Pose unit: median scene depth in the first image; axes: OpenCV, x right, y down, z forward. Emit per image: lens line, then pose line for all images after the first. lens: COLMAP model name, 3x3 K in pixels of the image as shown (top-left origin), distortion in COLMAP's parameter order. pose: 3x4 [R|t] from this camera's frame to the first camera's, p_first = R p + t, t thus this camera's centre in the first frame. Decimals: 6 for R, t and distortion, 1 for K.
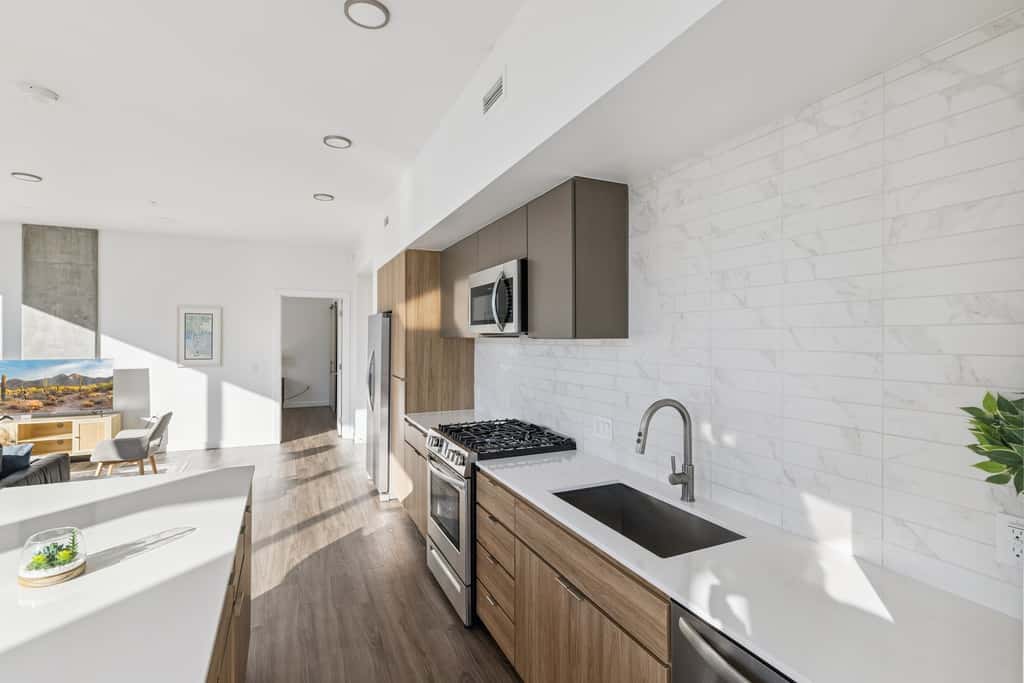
lens RADIAL K [[479.7, 0, 512.0], [0, 479.7, 341.5], [0, 0, 1]] dist [-0.013466, -0.000002]
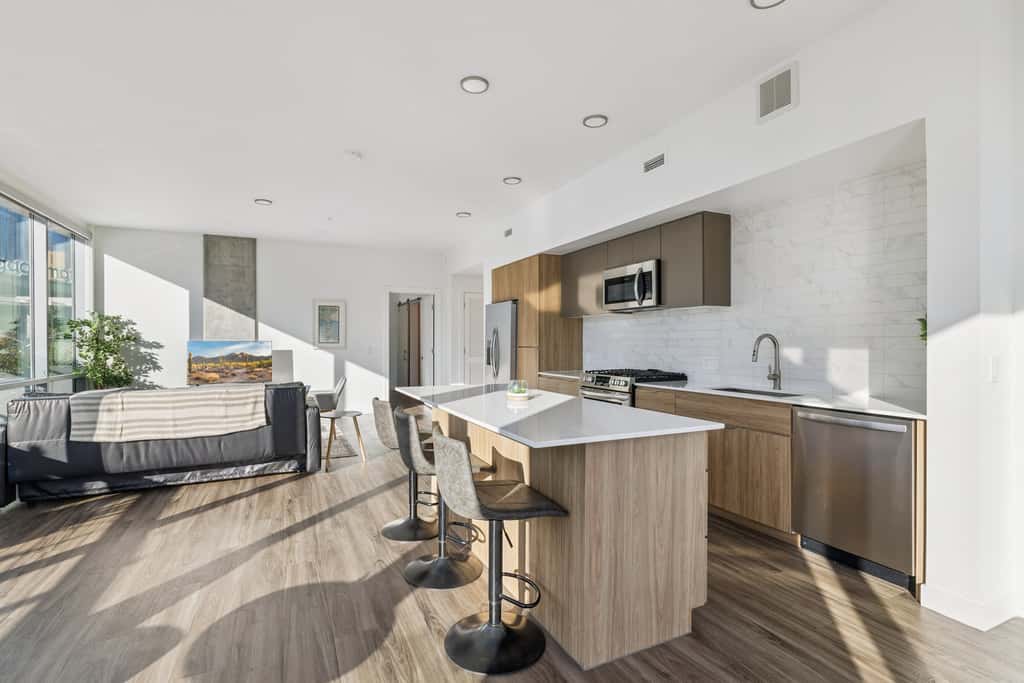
lens RADIAL K [[475.7, 0, 512.0], [0, 475.7, 341.5], [0, 0, 1]] dist [-0.003255, -0.000227]
pose [[0.999986, -0.005230, 0.000665, -0.222409], [0.005234, 0.999968, -0.005978, 0.052192], [-0.000634, 0.005982, 0.999982, -0.281593]]
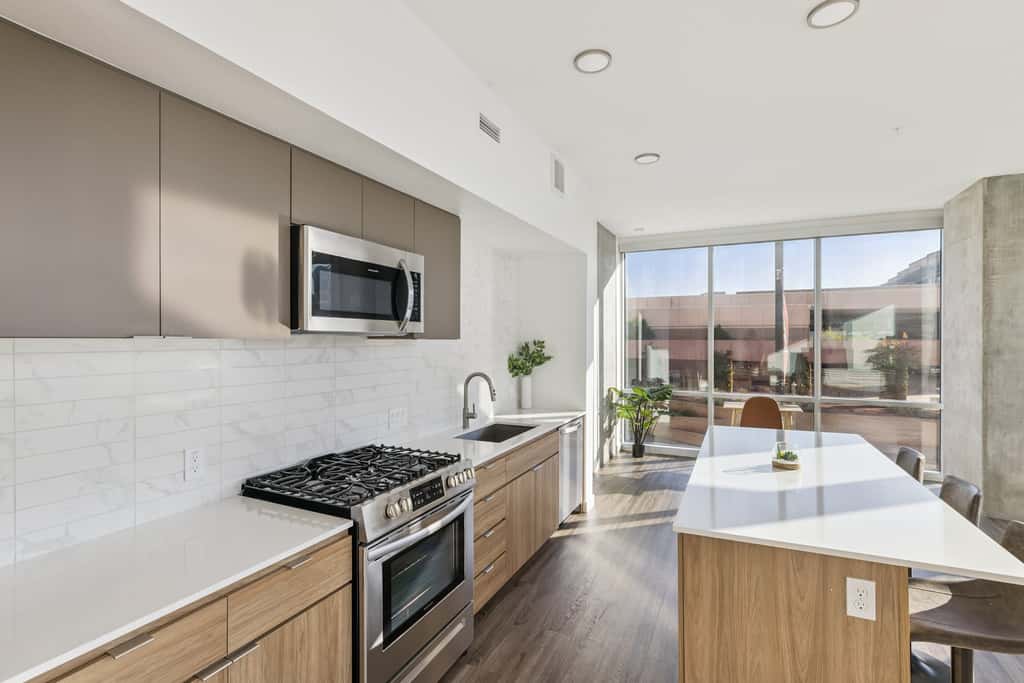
lens RADIAL K [[475.7, 0, 512.0], [0, 475.7, 341.5], [0, 0, 1]] dist [-0.003255, -0.000227]
pose [[-0.638532, -0.004983, 0.769579, -0.390556], [0.002256, 0.999963, 0.008346, -0.004159], [-0.769592, 0.007065, -0.638497, 0.692337]]
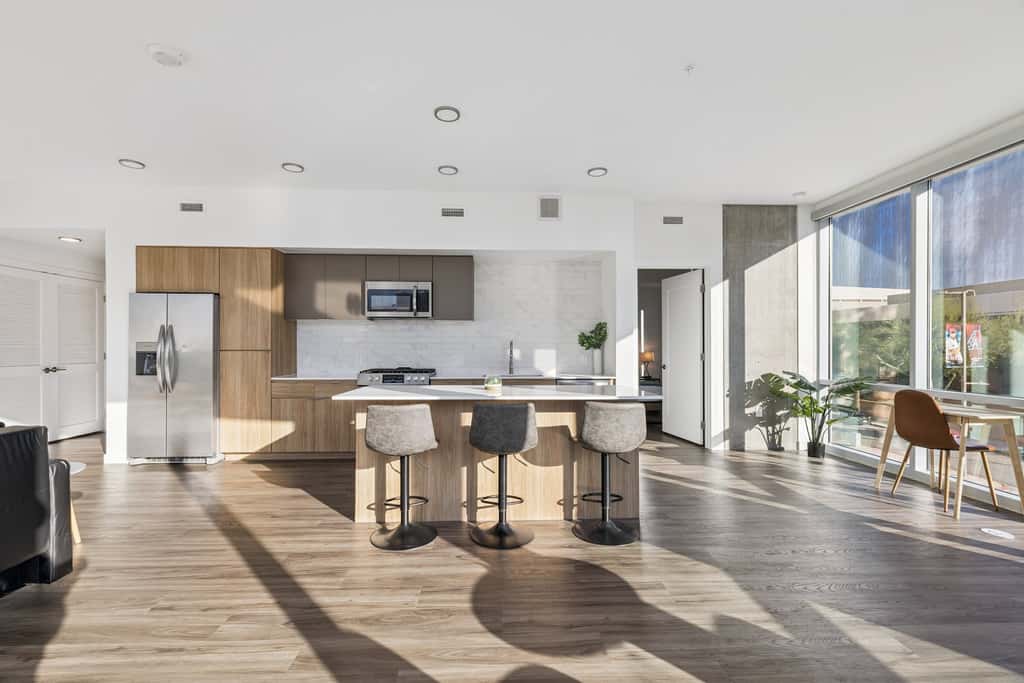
lens RADIAL K [[431.0, 0, 512.0], [0, 431.0, 341.5], [0, 0, 1]] dist [0.002067, 0.000344]
pose [[0.398689, 0.007519, 0.917055, -0.740935], [0.004378, 0.999939, -0.010102, 0.051652], [-0.917076, 0.008042, 0.398632, -0.033818]]
